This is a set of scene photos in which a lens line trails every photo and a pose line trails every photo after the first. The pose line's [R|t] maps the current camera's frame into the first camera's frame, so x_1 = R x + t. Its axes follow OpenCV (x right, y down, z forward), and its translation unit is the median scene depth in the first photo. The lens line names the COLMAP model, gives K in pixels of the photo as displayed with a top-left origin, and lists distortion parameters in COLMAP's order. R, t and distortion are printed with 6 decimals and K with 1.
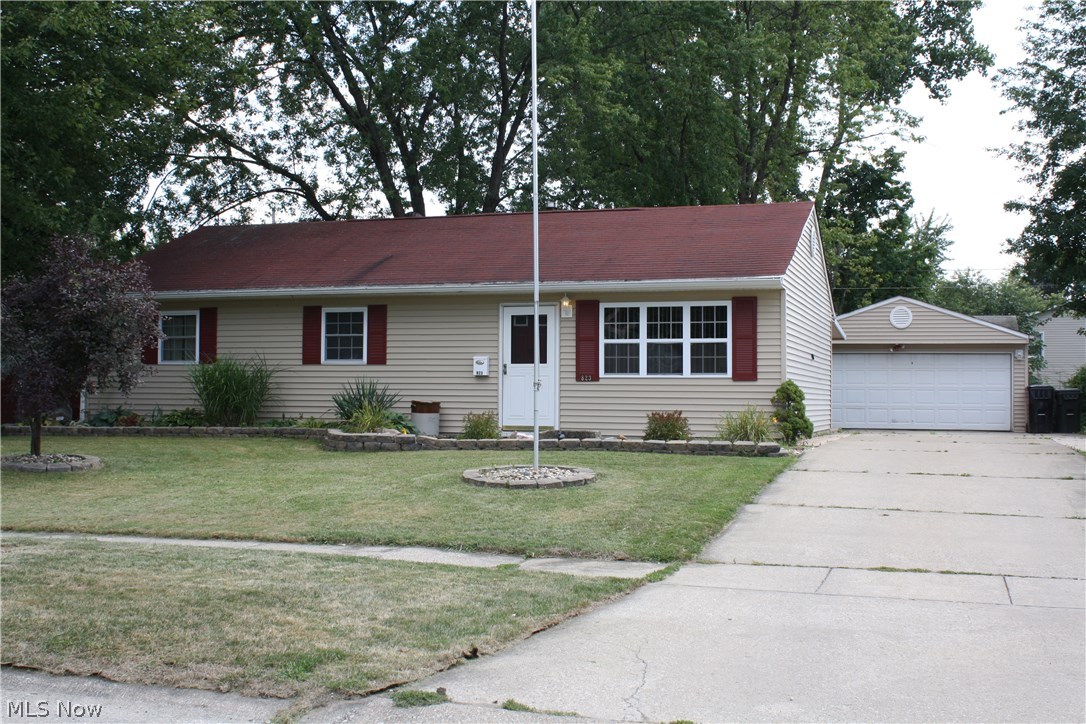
lens RADIAL K [[1277.8, 0, 543.0], [0, 1277.8, 362.0], [0, 0, 1]] dist [-0.081093, 0.052729]
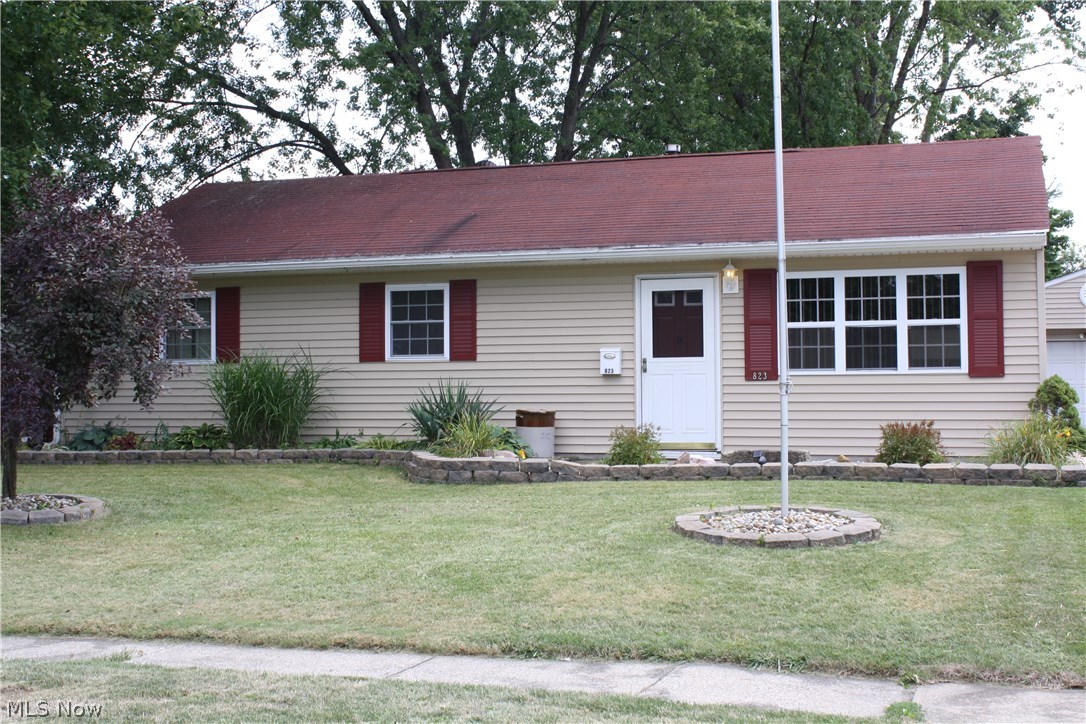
lens RADIAL K [[1461.8, 0, 543.0], [0, 1461.8, 362.0], [0, 0, 1]] dist [-0.042326, -0.035499]
pose [[0.999928, -0.011646, -0.002963, -0.084790], [0.011649, 0.999932, 0.000821, 0.002365], [0.002953, -0.000856, 0.999995, 0.165707]]
